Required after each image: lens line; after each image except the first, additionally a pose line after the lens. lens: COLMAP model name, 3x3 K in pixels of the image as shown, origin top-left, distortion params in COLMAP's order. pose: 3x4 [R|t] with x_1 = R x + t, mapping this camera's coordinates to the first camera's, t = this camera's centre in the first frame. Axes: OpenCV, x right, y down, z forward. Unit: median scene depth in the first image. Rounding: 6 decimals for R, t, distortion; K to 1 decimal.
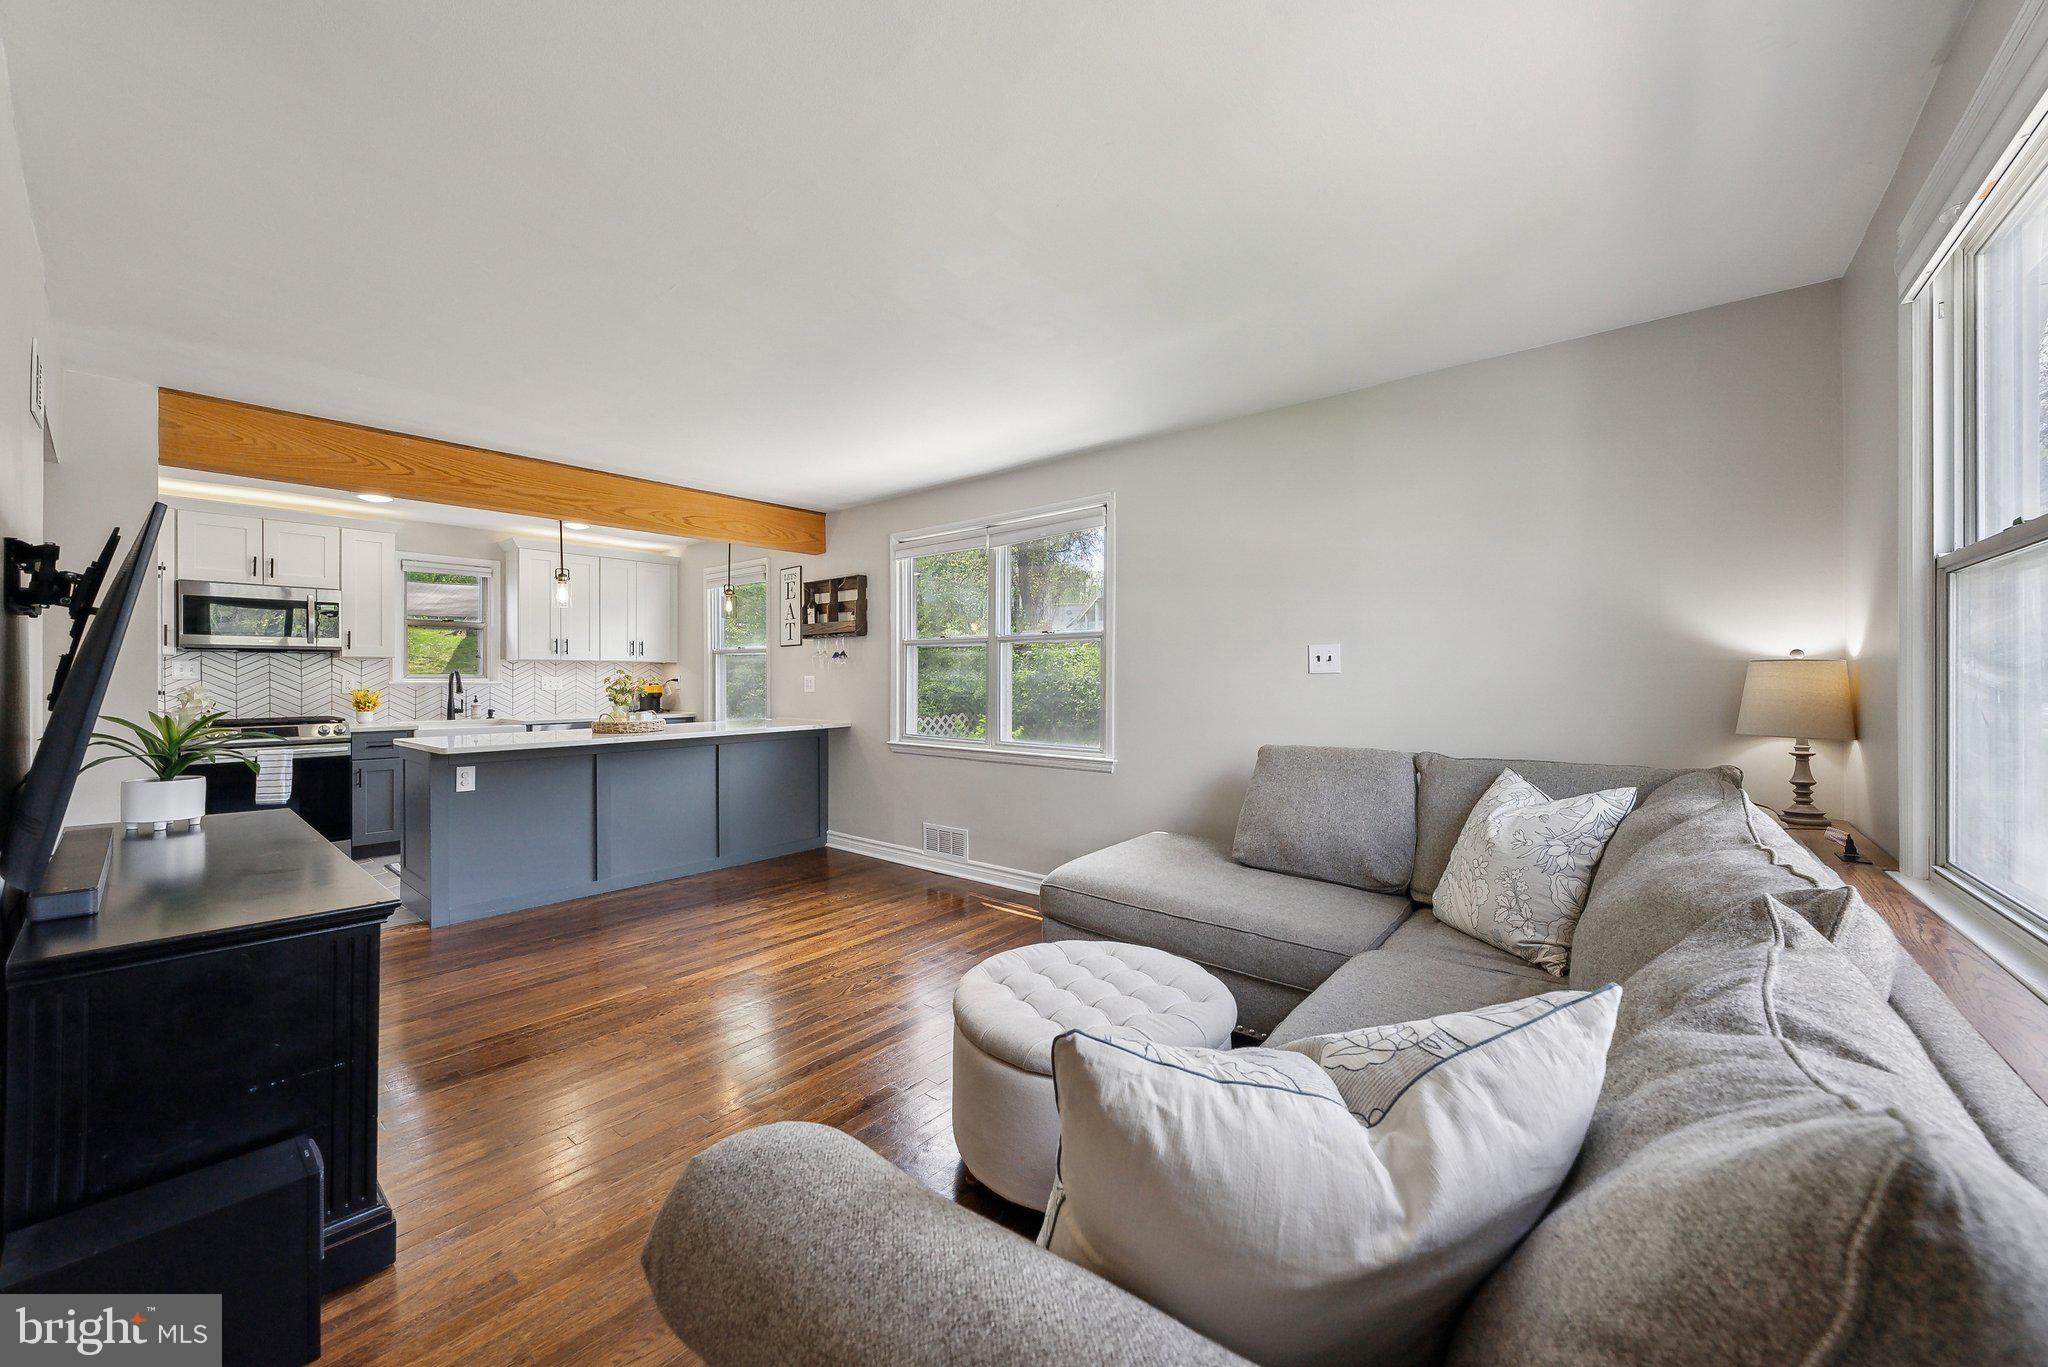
lens RADIAL K [[753.1, 0, 1024.8], [0, 753.1, 678.4], [0, 0, 1]] dist [-0.014780, 0.000161]
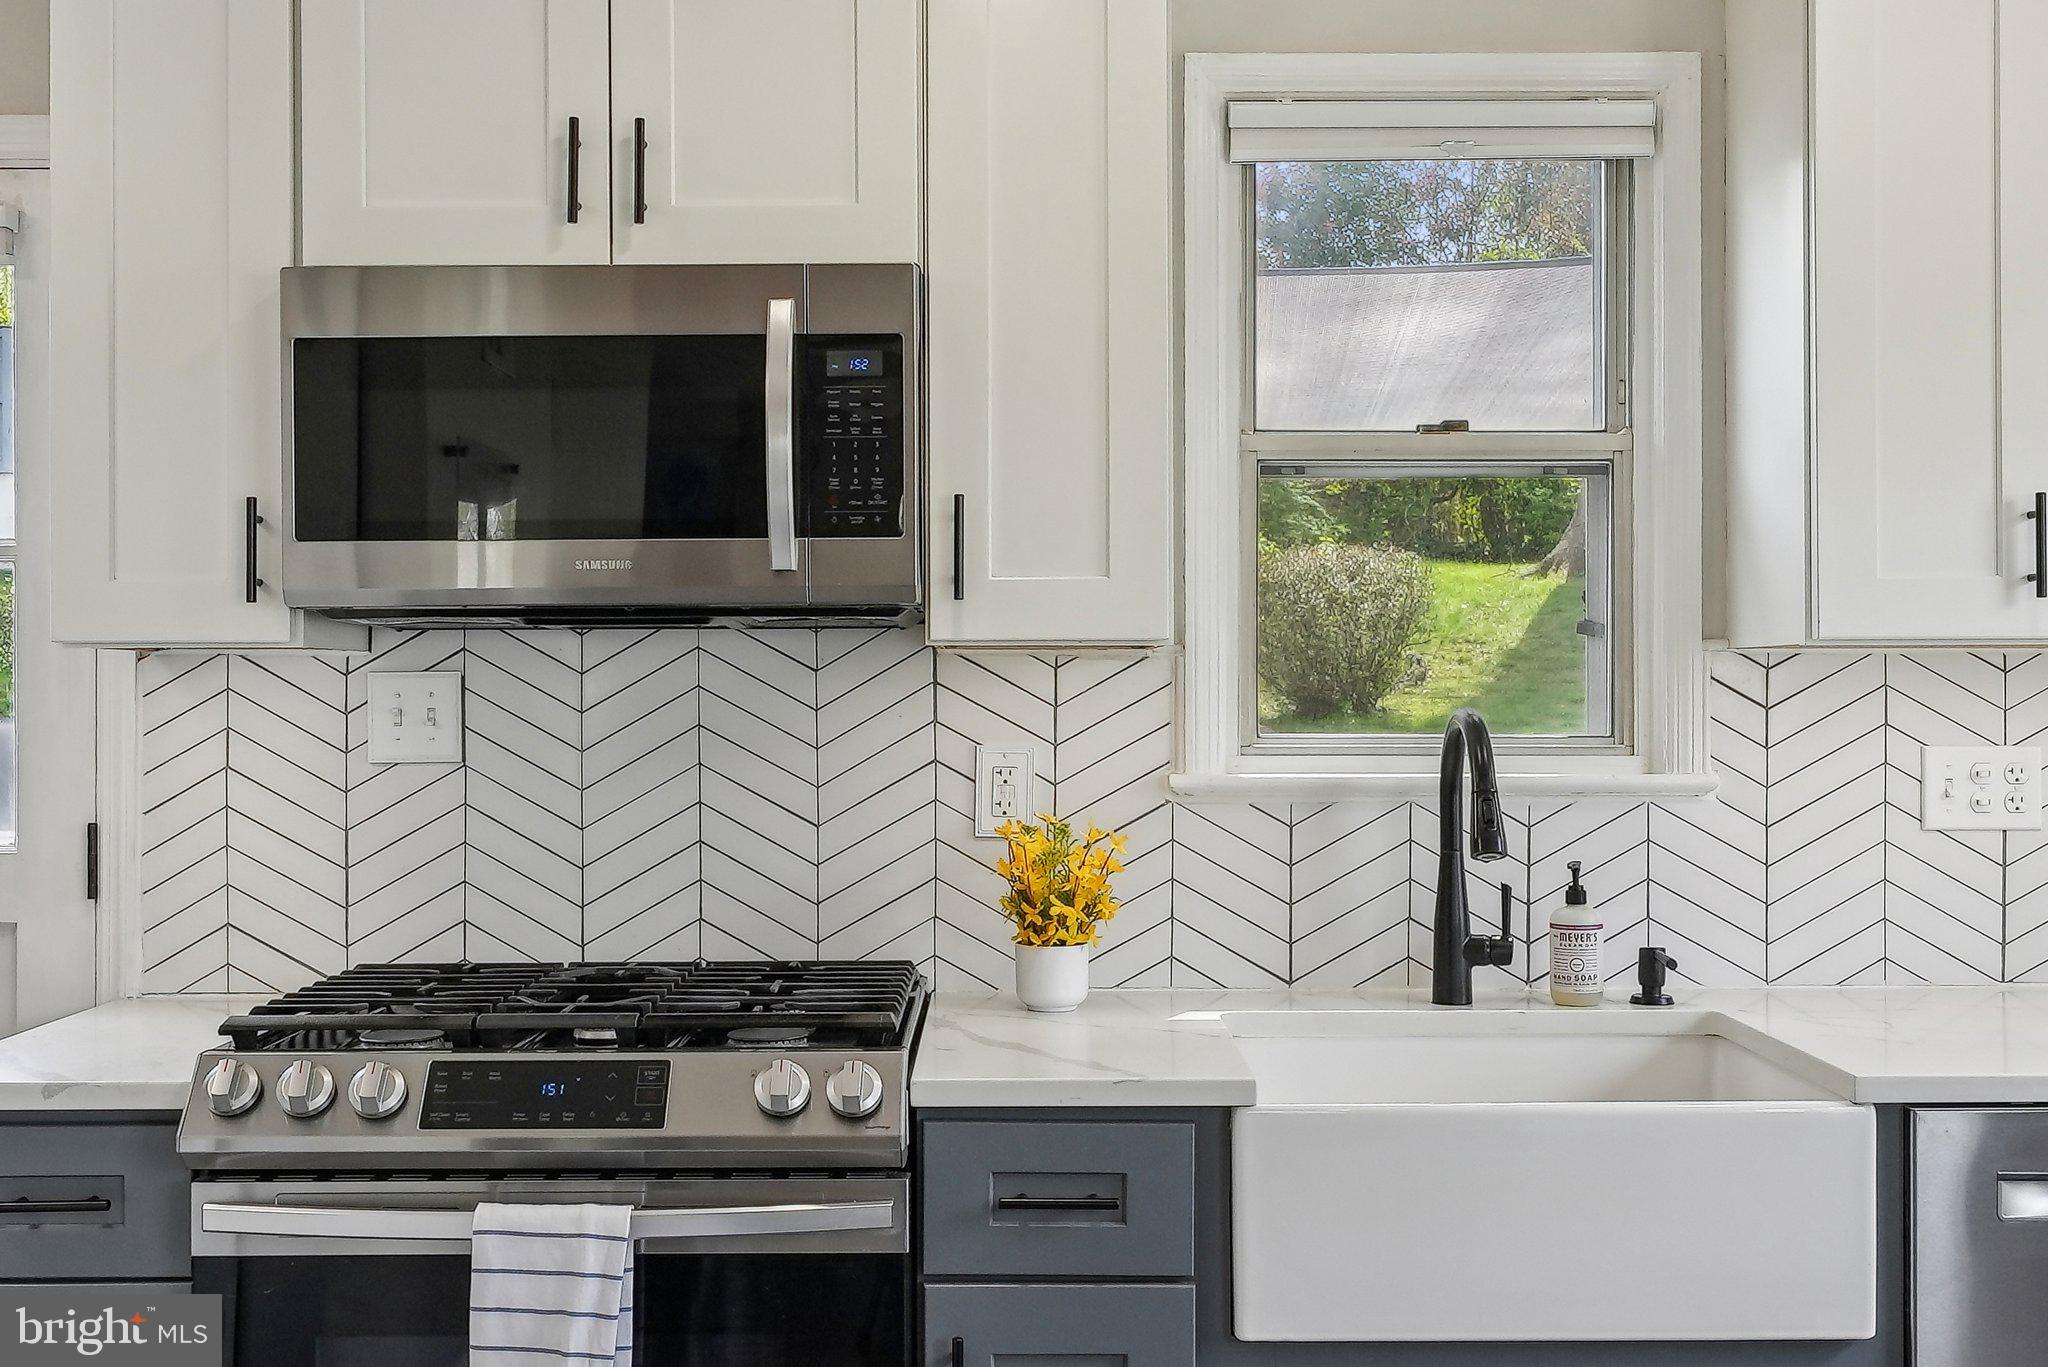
lens RADIAL K [[2194.5, 0, 1021.8], [0, 2194.5, 675.7], [0, 0, 1]] dist [0.008453, 0.000000]
pose [[0.629106, -0.005881, -0.777298, -0.500341], [0.000172, 0.999972, -0.007426, -0.017354], [0.777320, 0.004539, 0.629089, 0.690107]]
